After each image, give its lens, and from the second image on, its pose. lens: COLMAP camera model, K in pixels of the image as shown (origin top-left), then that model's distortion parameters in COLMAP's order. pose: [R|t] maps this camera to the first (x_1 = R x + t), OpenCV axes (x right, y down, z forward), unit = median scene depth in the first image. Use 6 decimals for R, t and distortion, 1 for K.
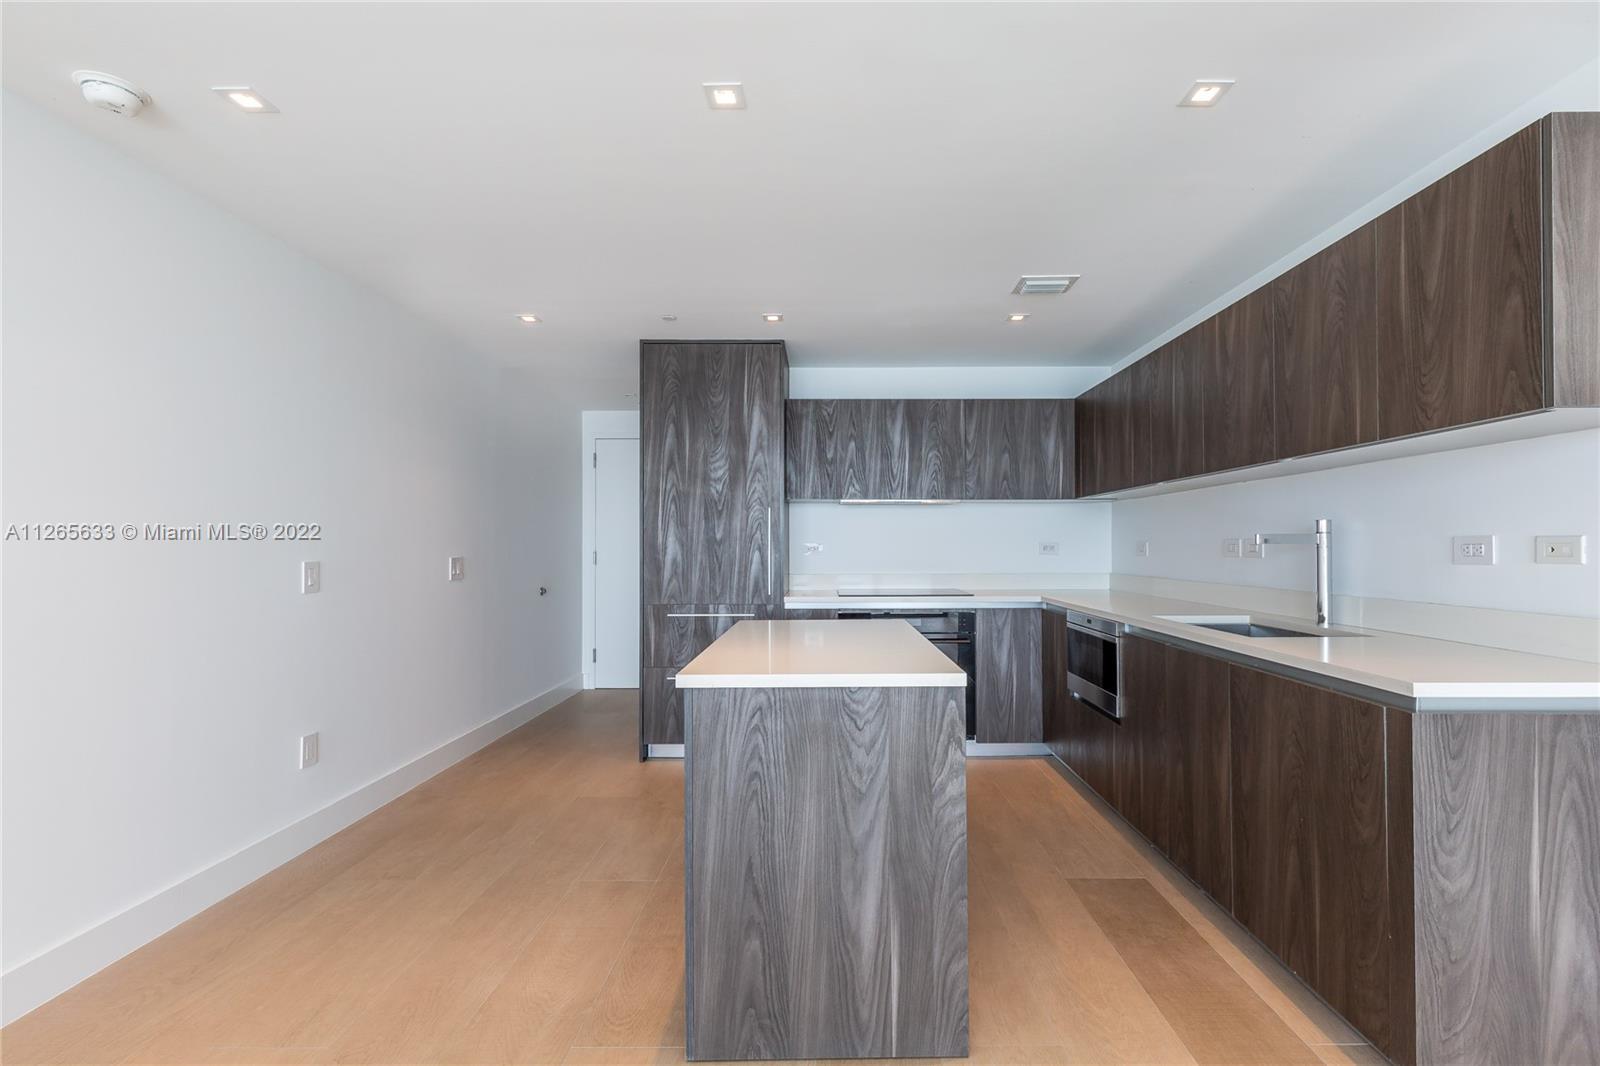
lens RADIAL K [[735.1, 0, 818.3], [0, 735.1, 539.4], [0, 0, 1]] dist [0.001128, 0.000190]
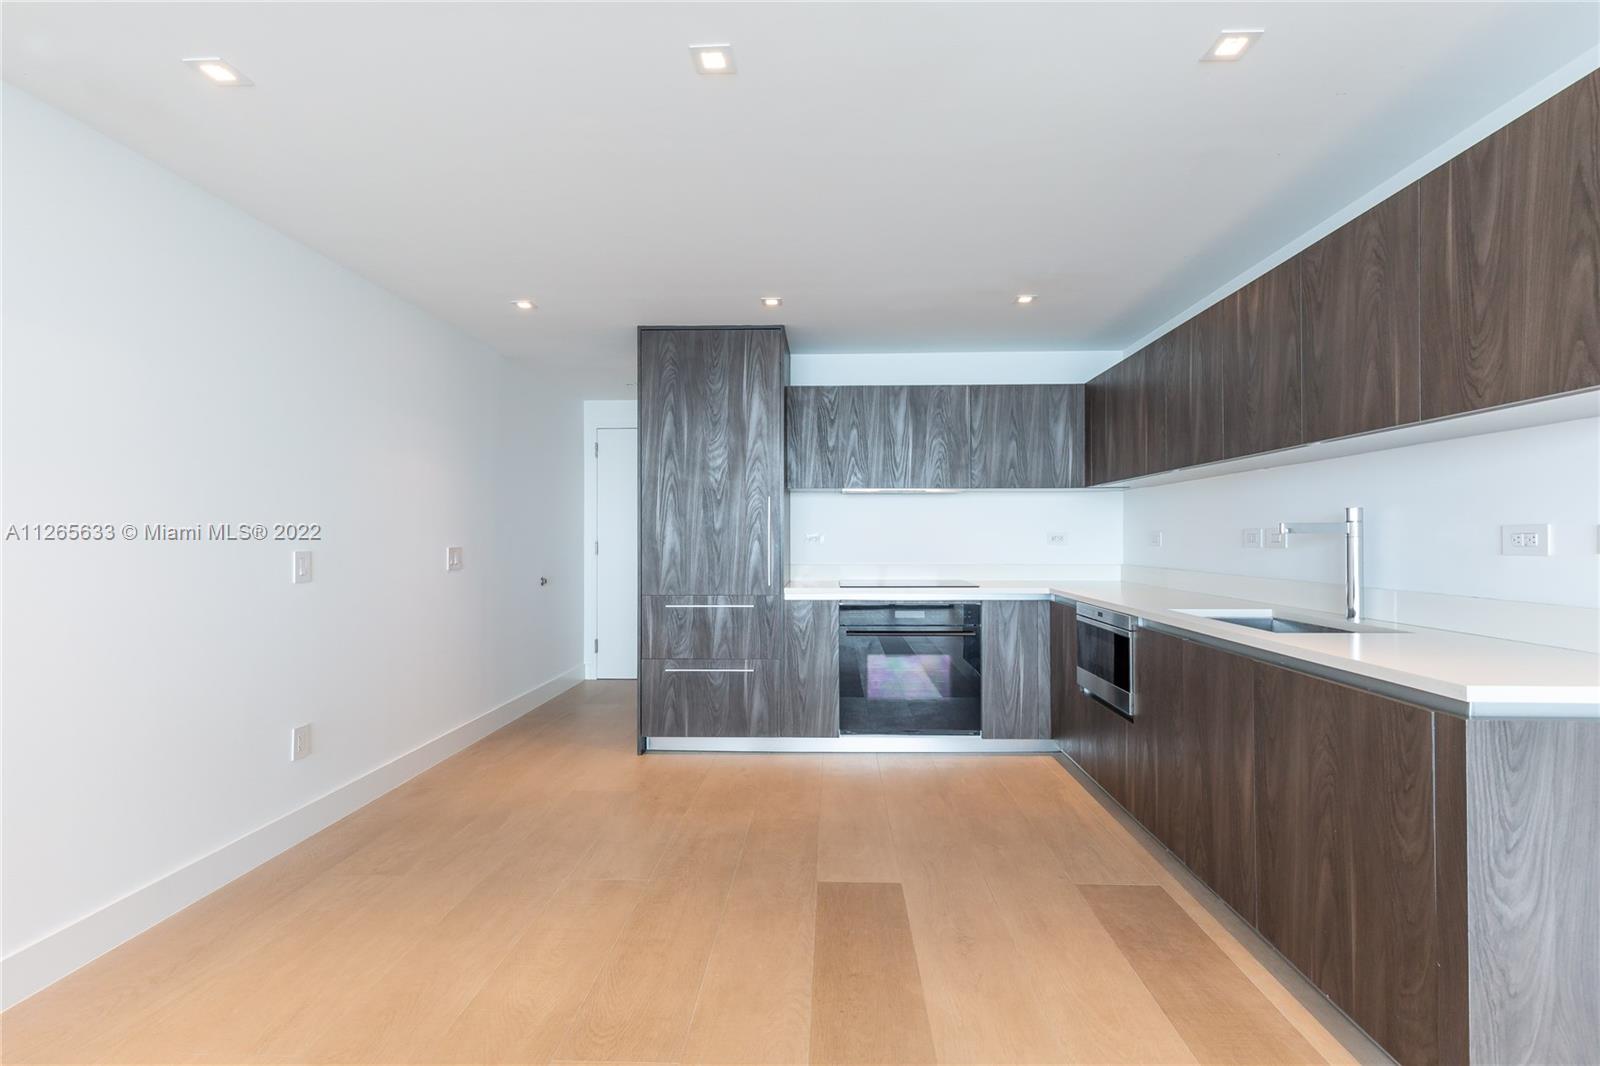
lens RADIAL K [[732.3, 0, 800.0], [0, 732.3, 533.0], [0, 0, 1]] dist [0.004061, 0.000314]
pose [[0.999442, 0.000359, -0.033402, 0.007295], [-0.000231, 0.999993, 0.003826, 0.001357], [0.033403, -0.003816, 0.999435, 0.026105]]
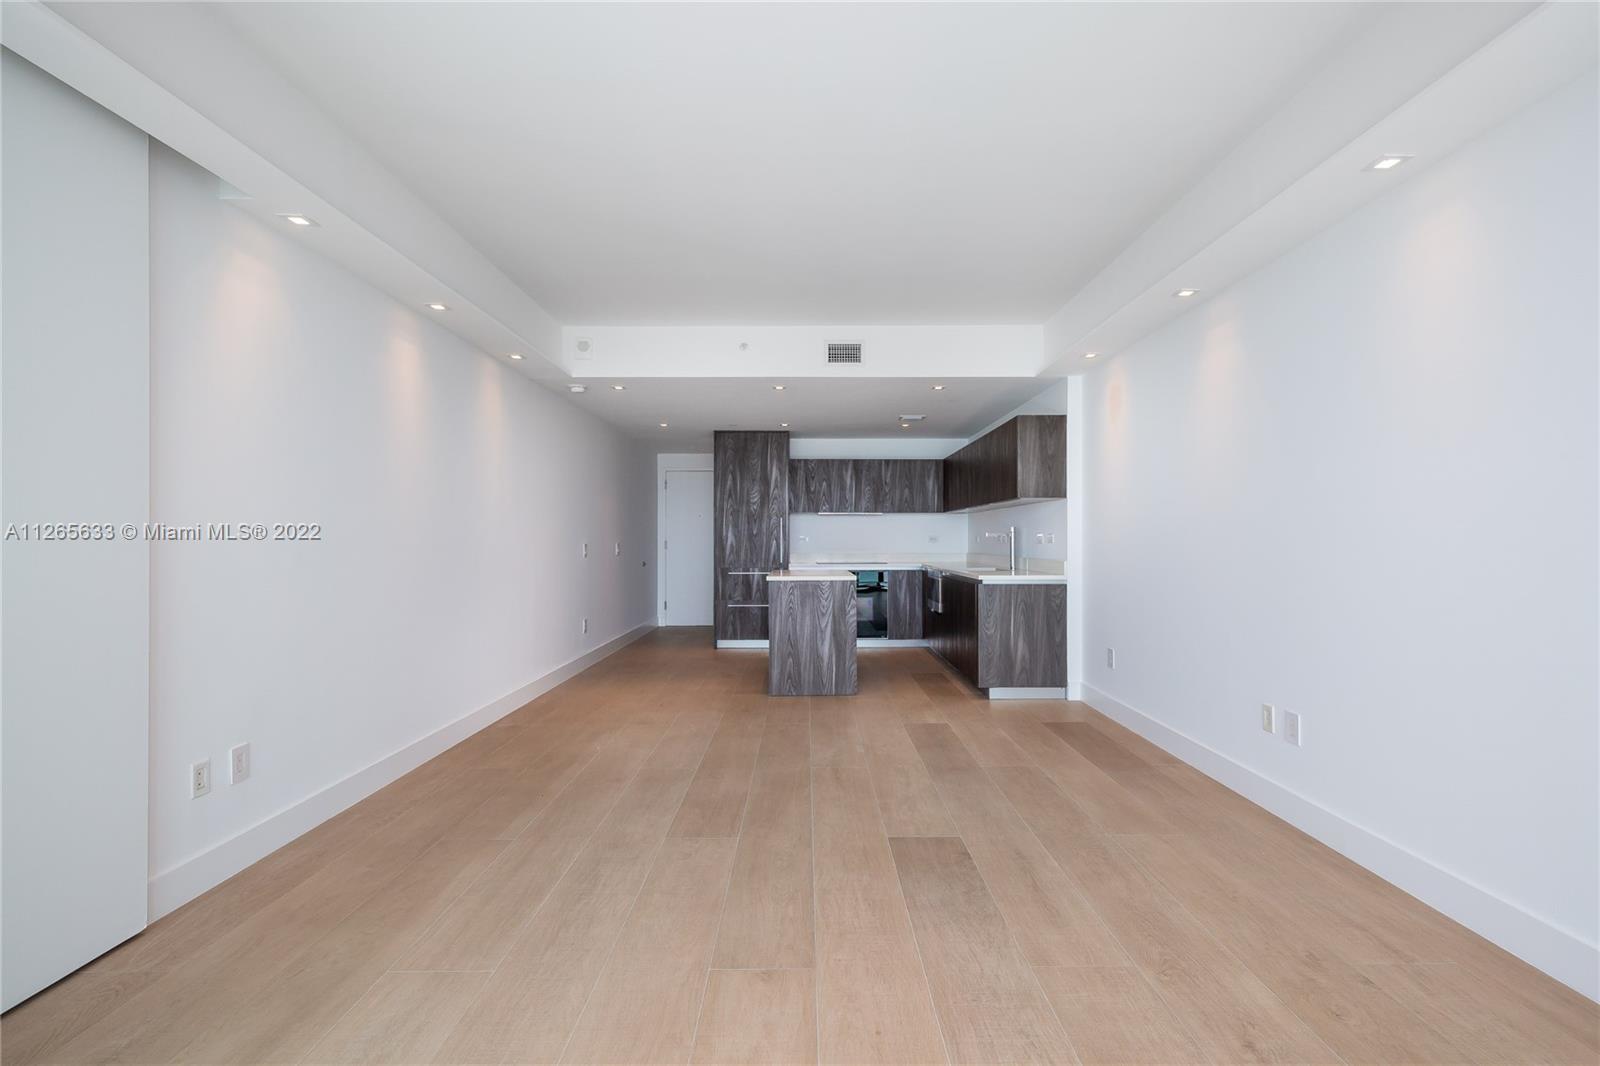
lens RADIAL K [[735.1, 0, 818.3], [0, 735.1, 539.4], [0, 0, 1]] dist [0.001128, 0.000190]
pose [[0.999578, 0.001865, 0.028985, -0.024971], [-0.002117, 0.999960, 0.008686, -0.003125], [-0.028968, -0.008744, 0.999542, -0.931823]]
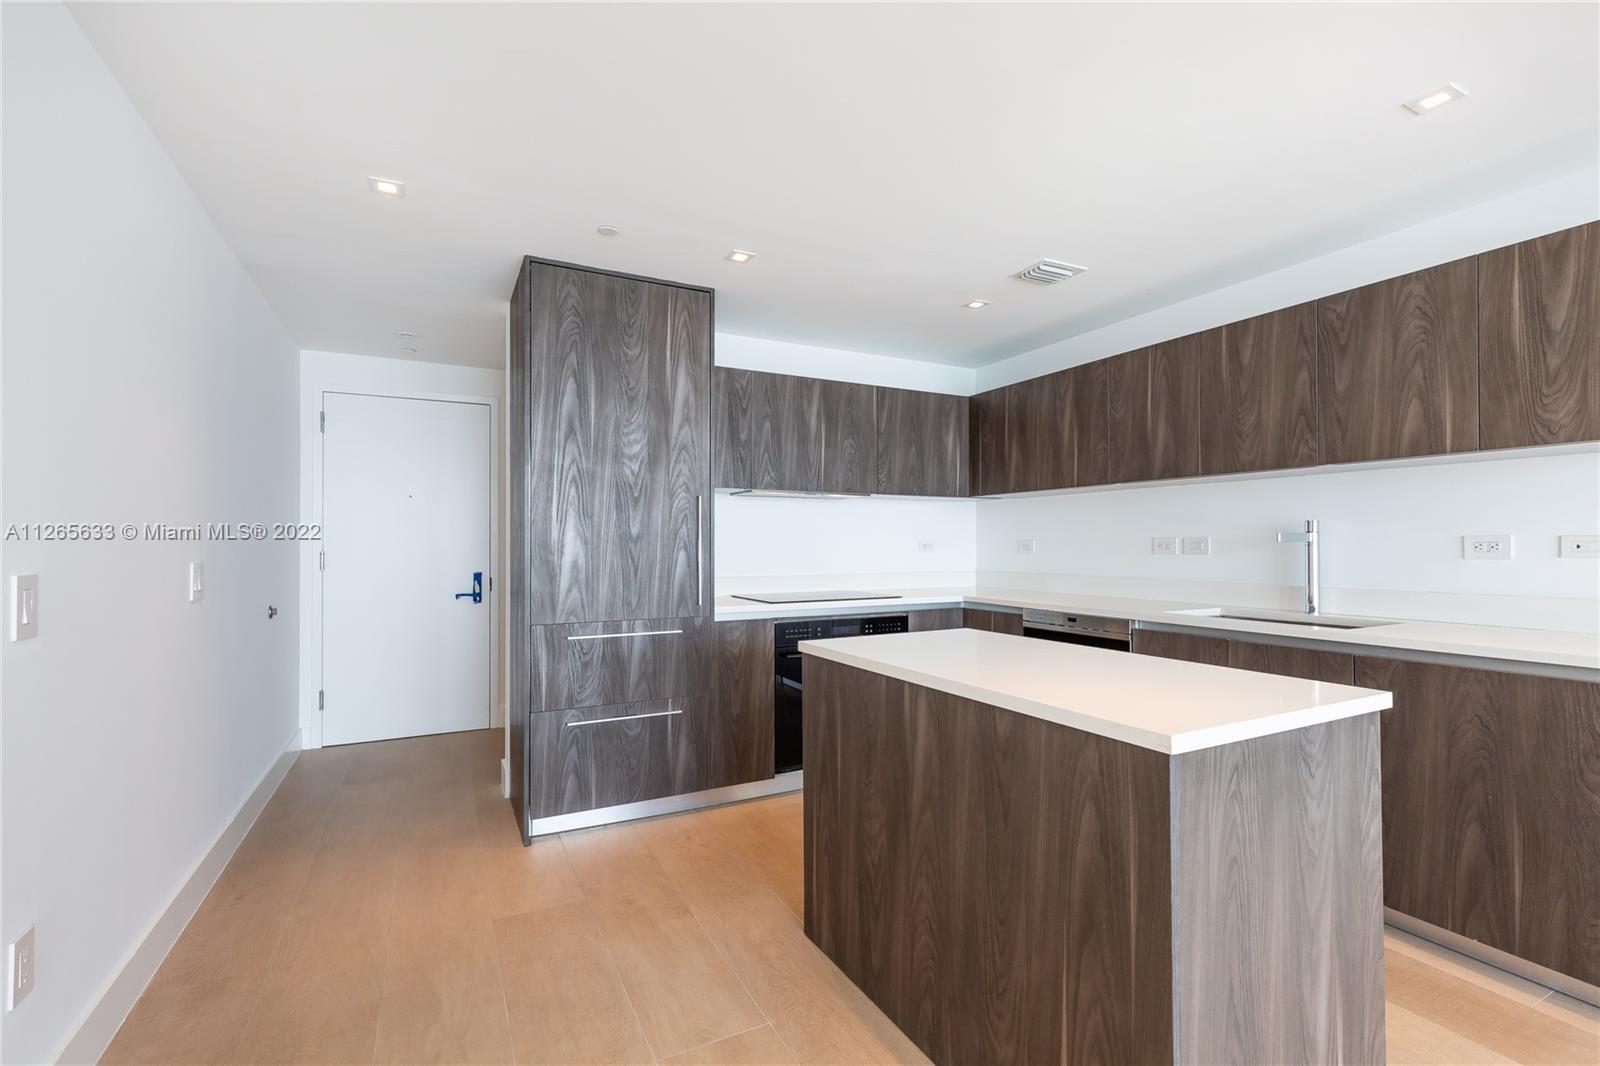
lens RADIAL K [[735.1, 0, 818.3], [0, 735.1, 539.4], [0, 0, 1]] dist [0.001128, 0.000190]
pose [[0.880998, 0.003387, 0.473108, -0.329294], [-0.004291, 0.999990, 0.000831, 0.002889], [-0.473100, -0.002762, 0.881004, 0.235216]]
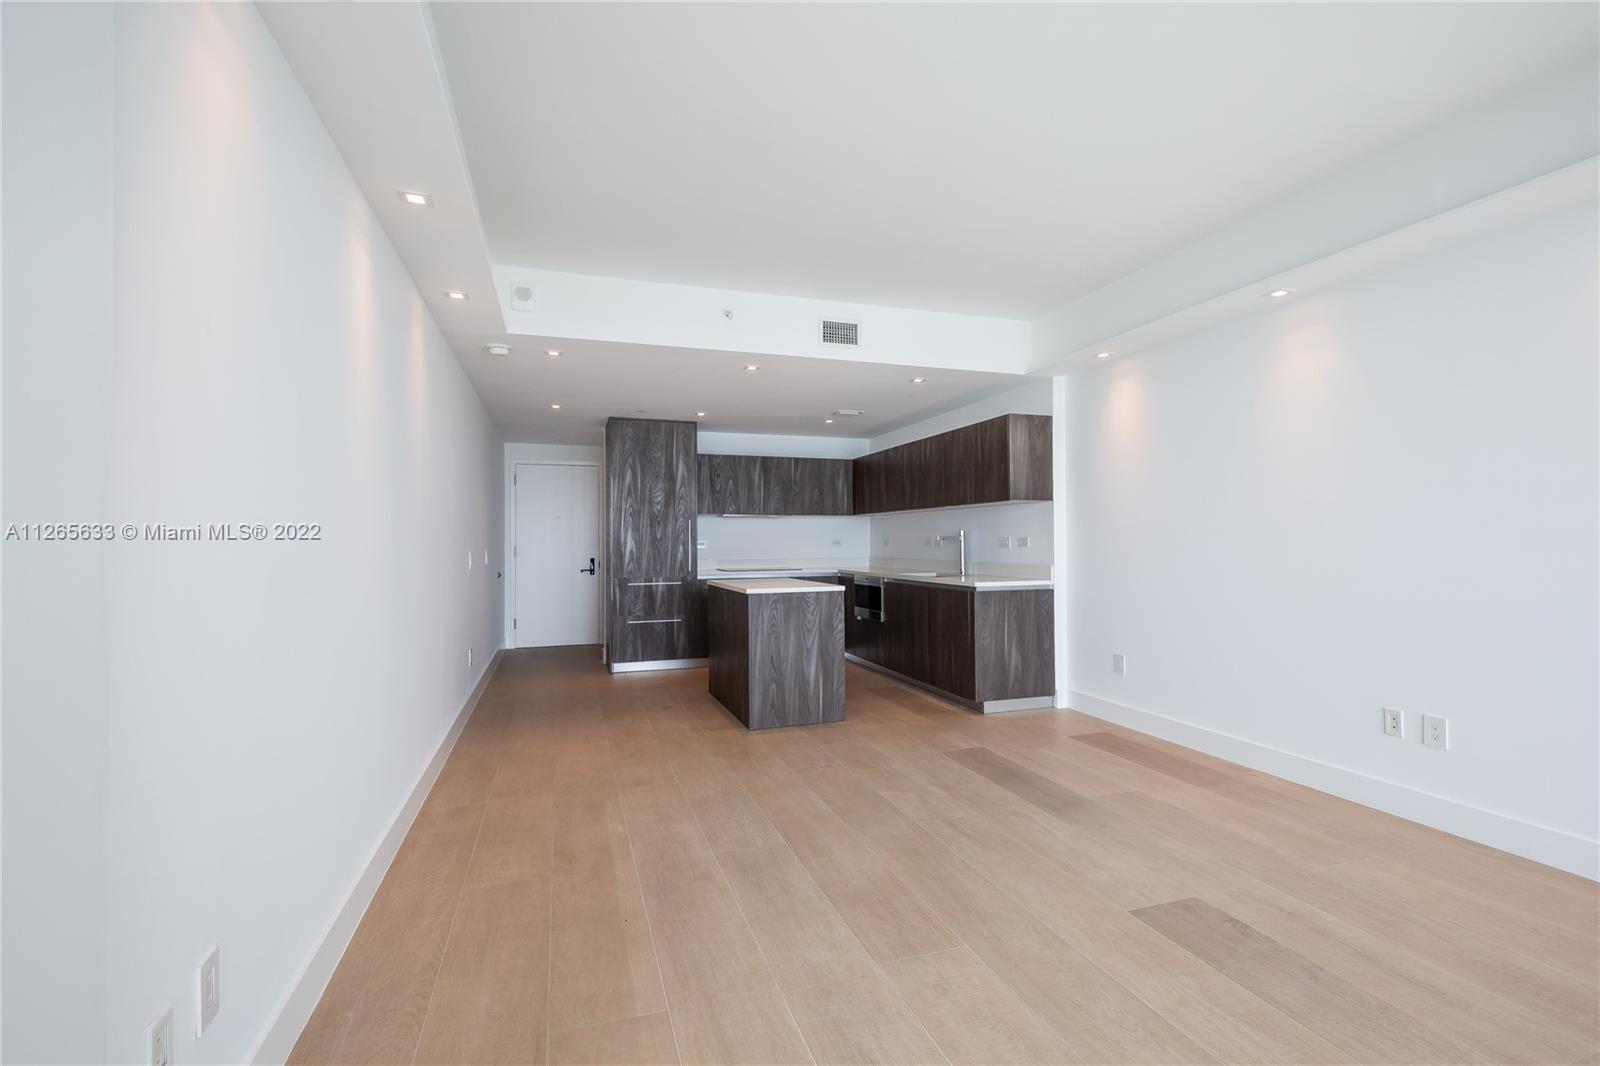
lens RADIAL K [[728.3, 0, 819.1], [0, 728.3, 534.6], [0, 0, 1]] dist [0.003177, -0.000017]
pose [[0.938772, 0.000886, 0.344537, -0.363867], [-0.000061, 0.999997, -0.002405, -0.004763], [-0.344538, 0.002237, 0.938770, -0.682036]]
